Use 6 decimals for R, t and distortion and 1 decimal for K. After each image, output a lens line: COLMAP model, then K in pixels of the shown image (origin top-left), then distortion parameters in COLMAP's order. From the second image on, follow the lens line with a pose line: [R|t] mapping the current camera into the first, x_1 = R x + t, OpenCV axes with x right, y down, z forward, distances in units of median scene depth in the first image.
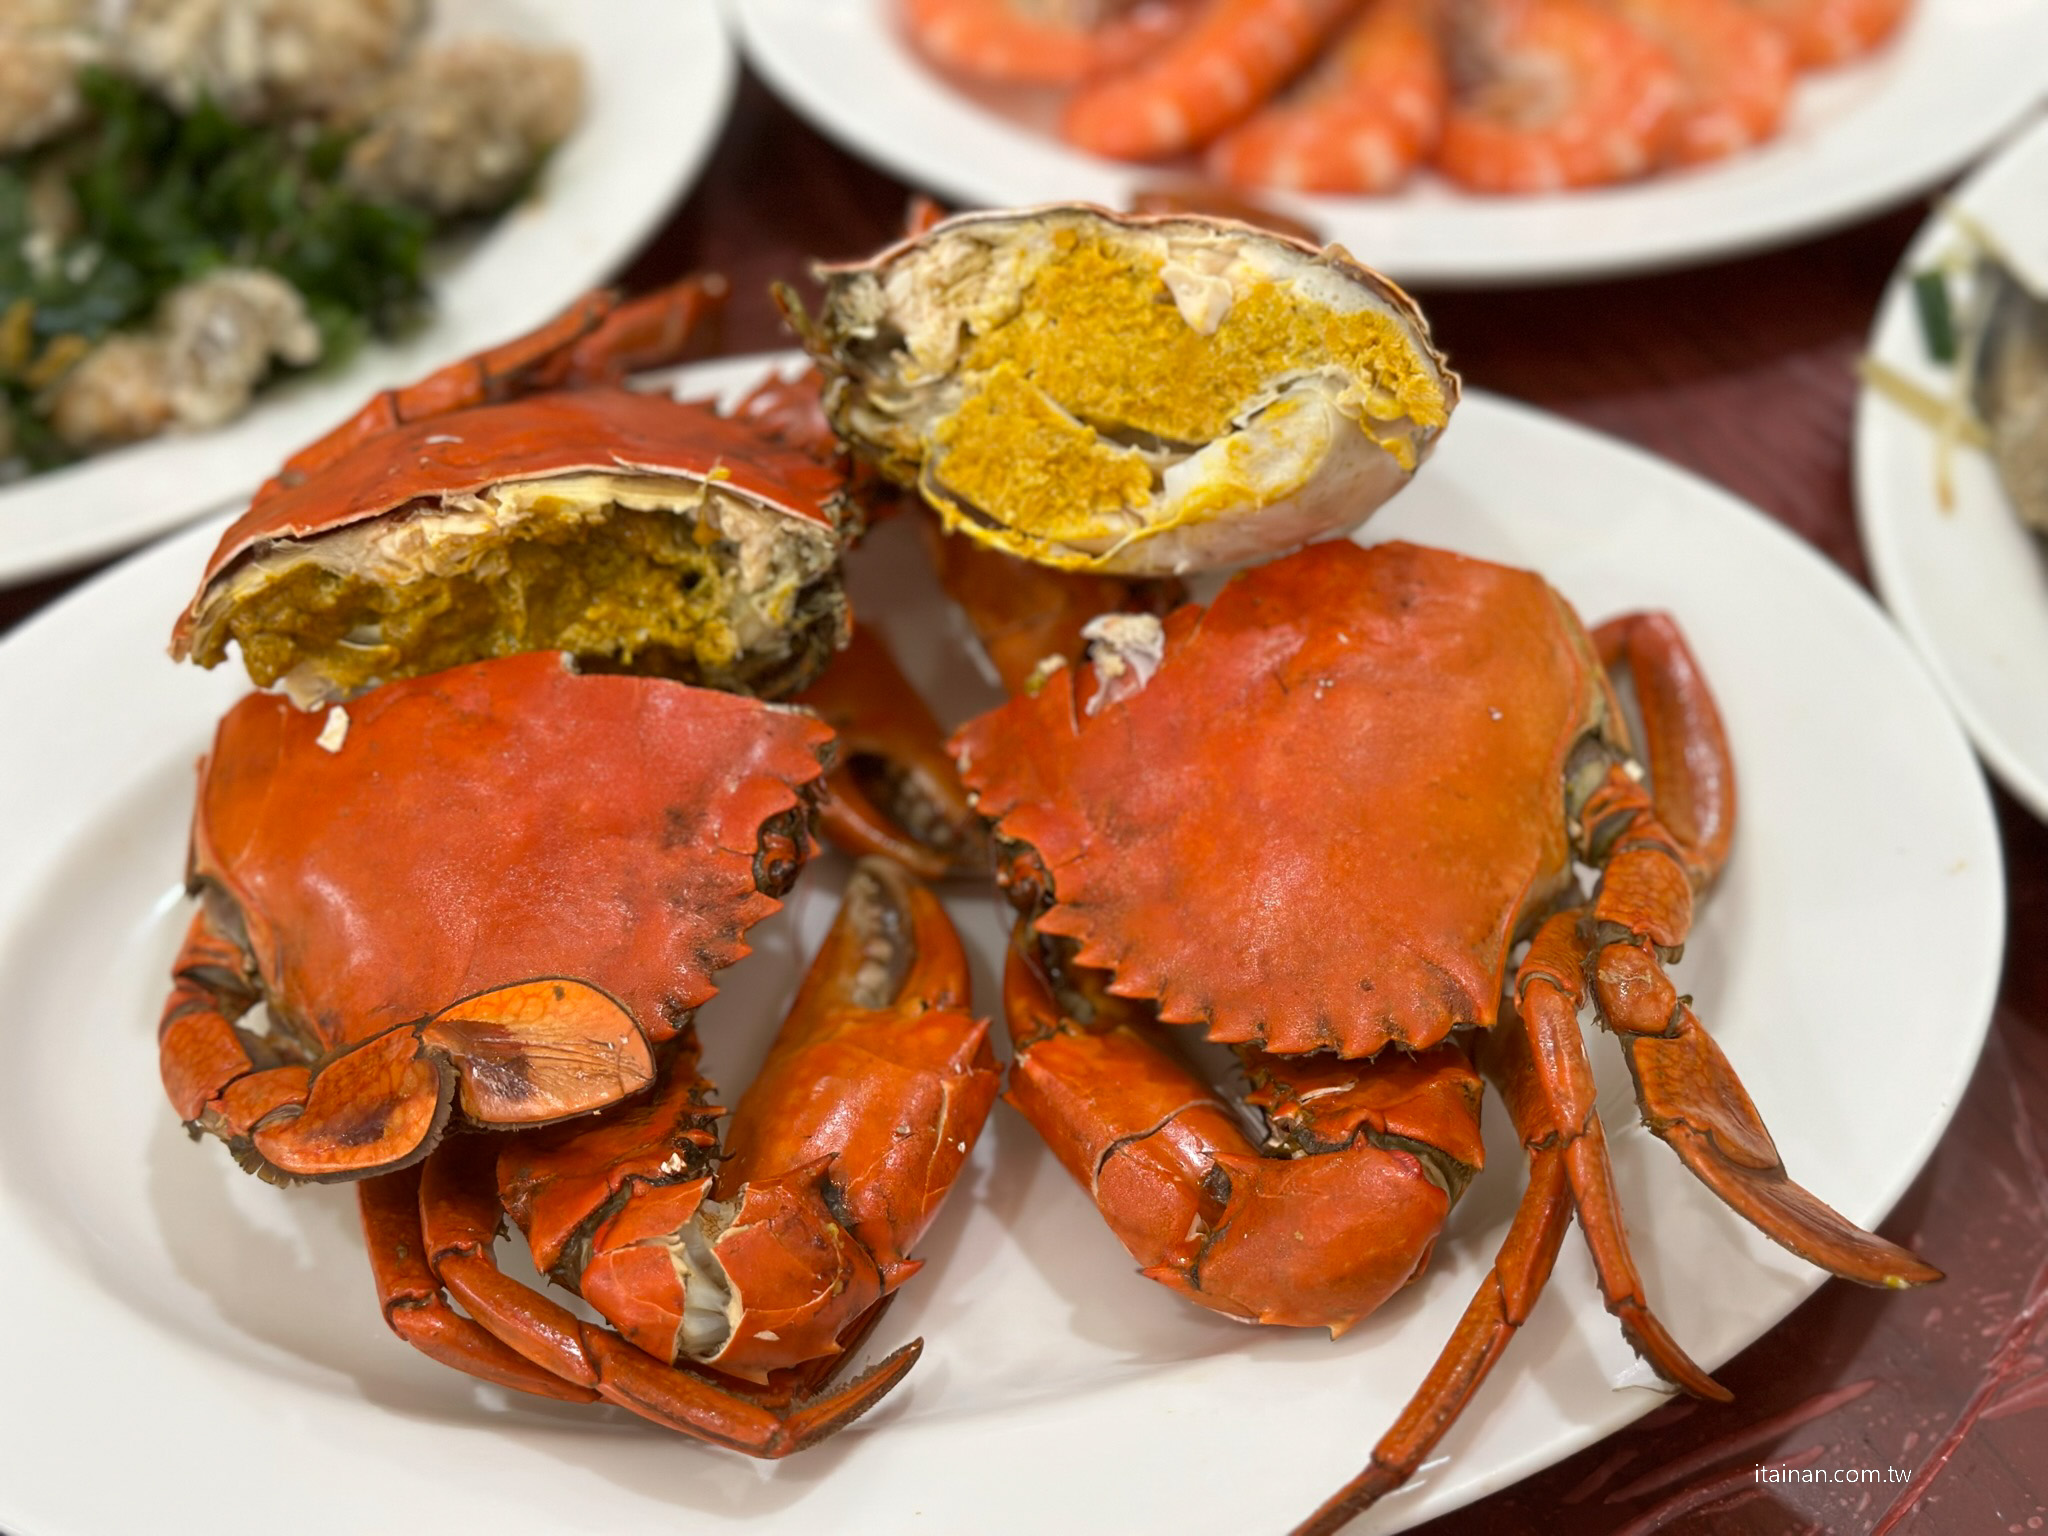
lens RADIAL K [[2884.9, 0, 1024.2], [0, 2884.9, 833.5], [0, 0, 1]] dist [0.117361, 0.022451]
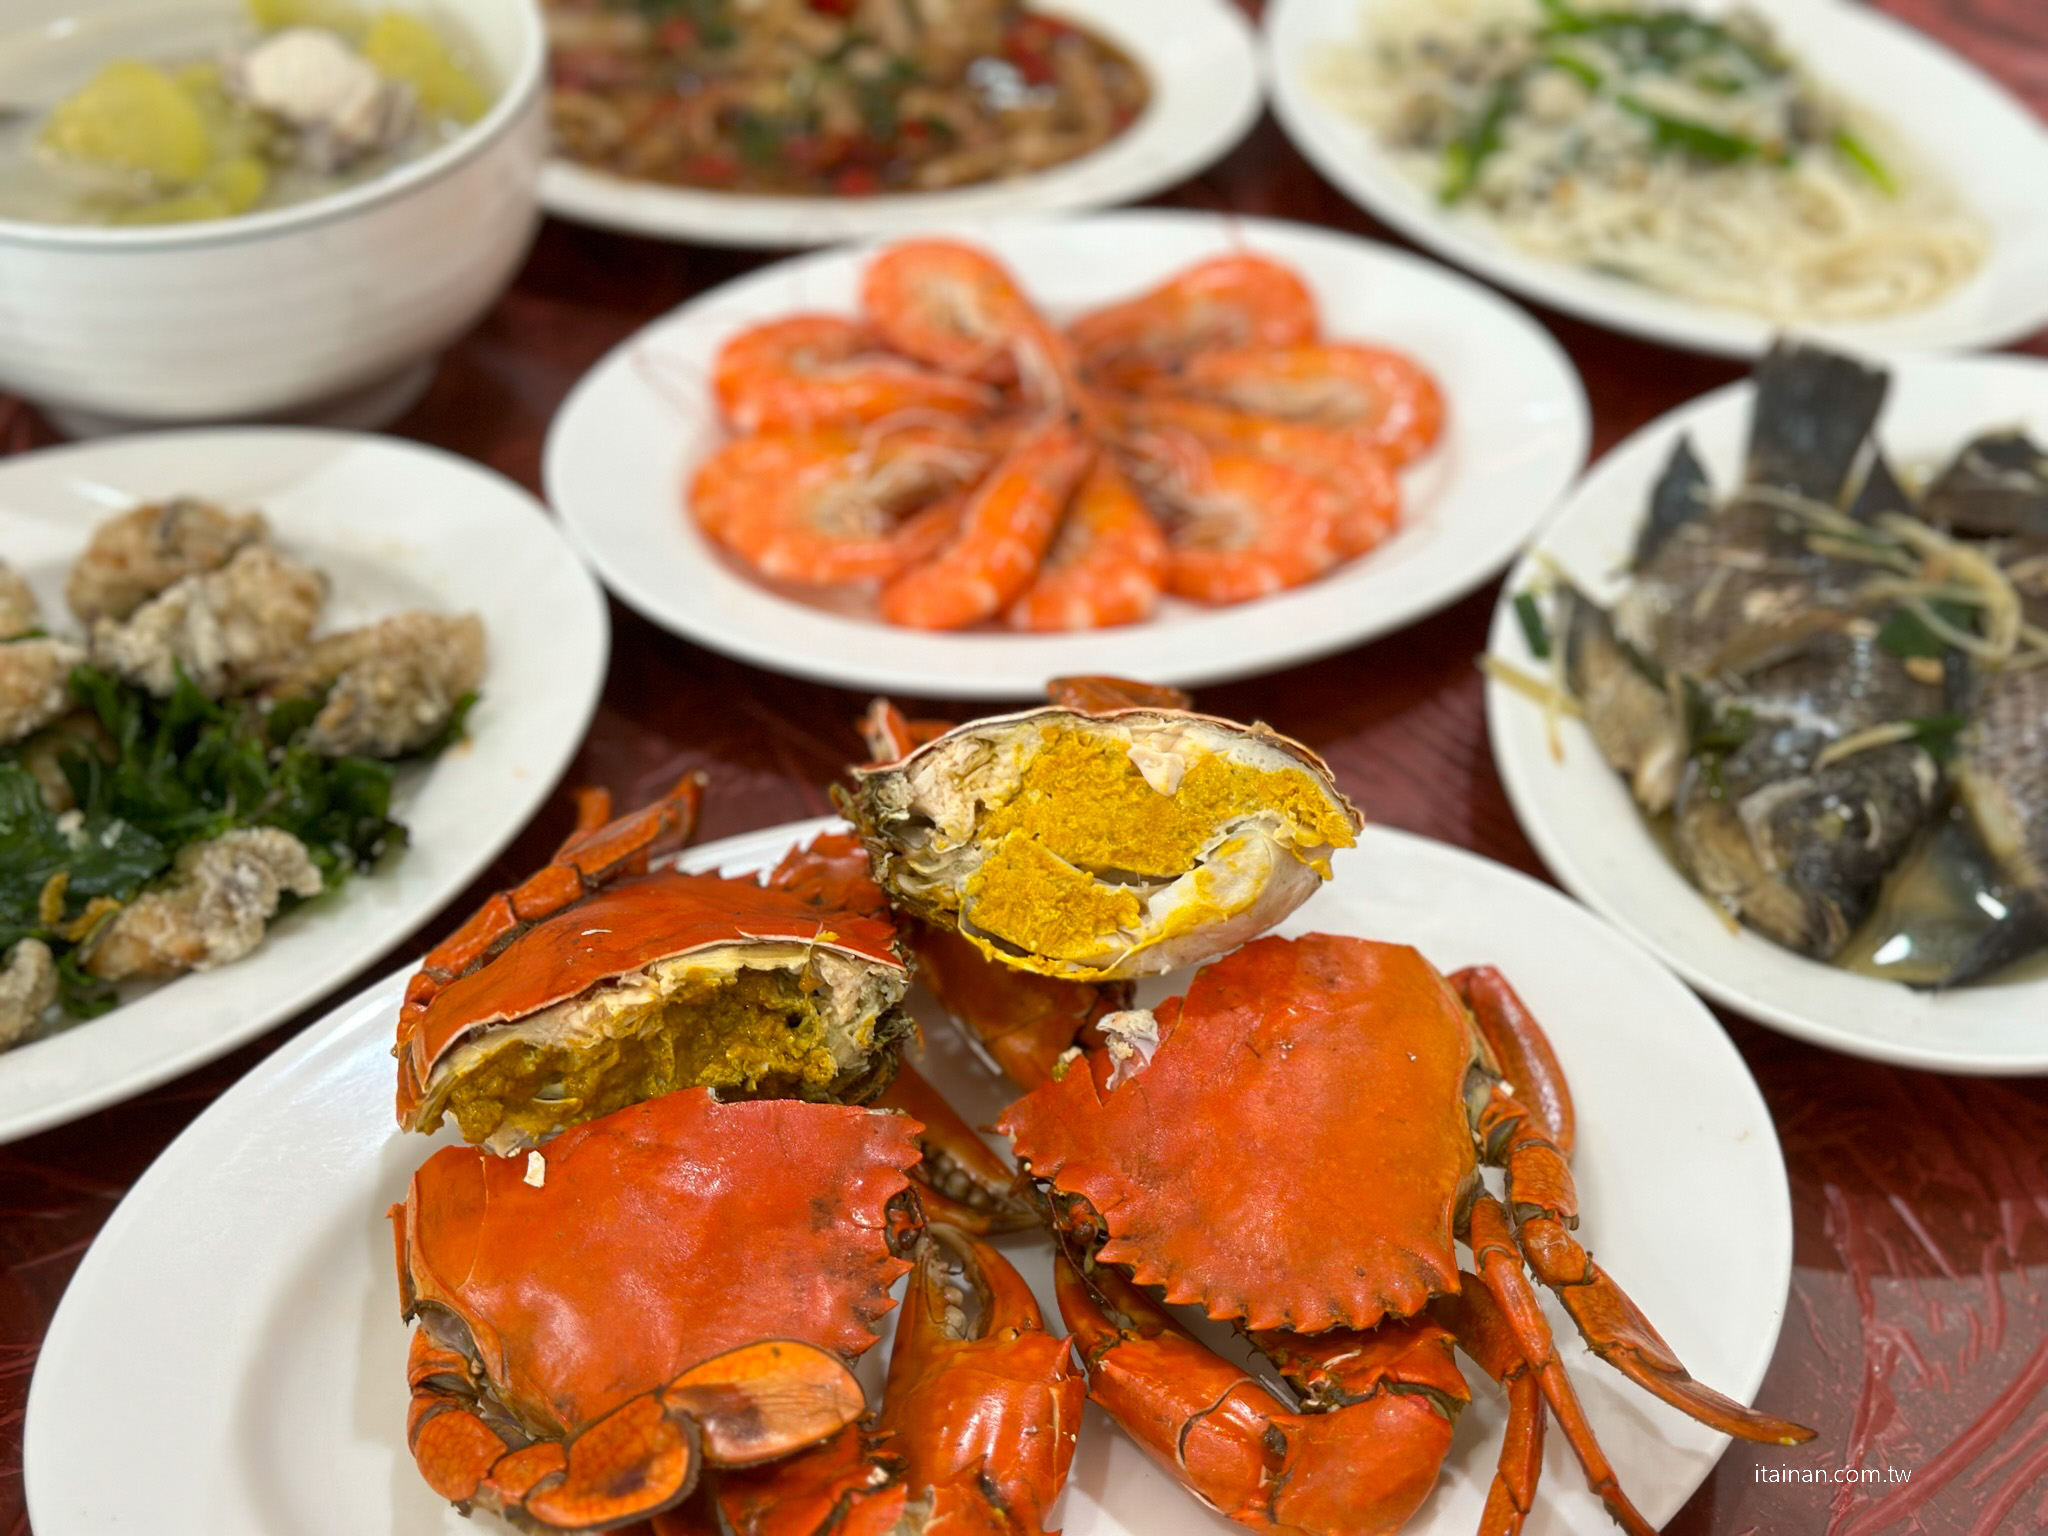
lens RADIAL K [[2884.9, 0, 1024.2], [0, 2884.9, 833.5], [0, 0, 1]] dist [0.117361, 0.022451]
pose [[0.978965, -0.093888, 0.181145, -0.244206], [0.115842, 0.986626, -0.114672, -0.010869], [-0.167956, 0.133244, 0.976748, -0.281997]]
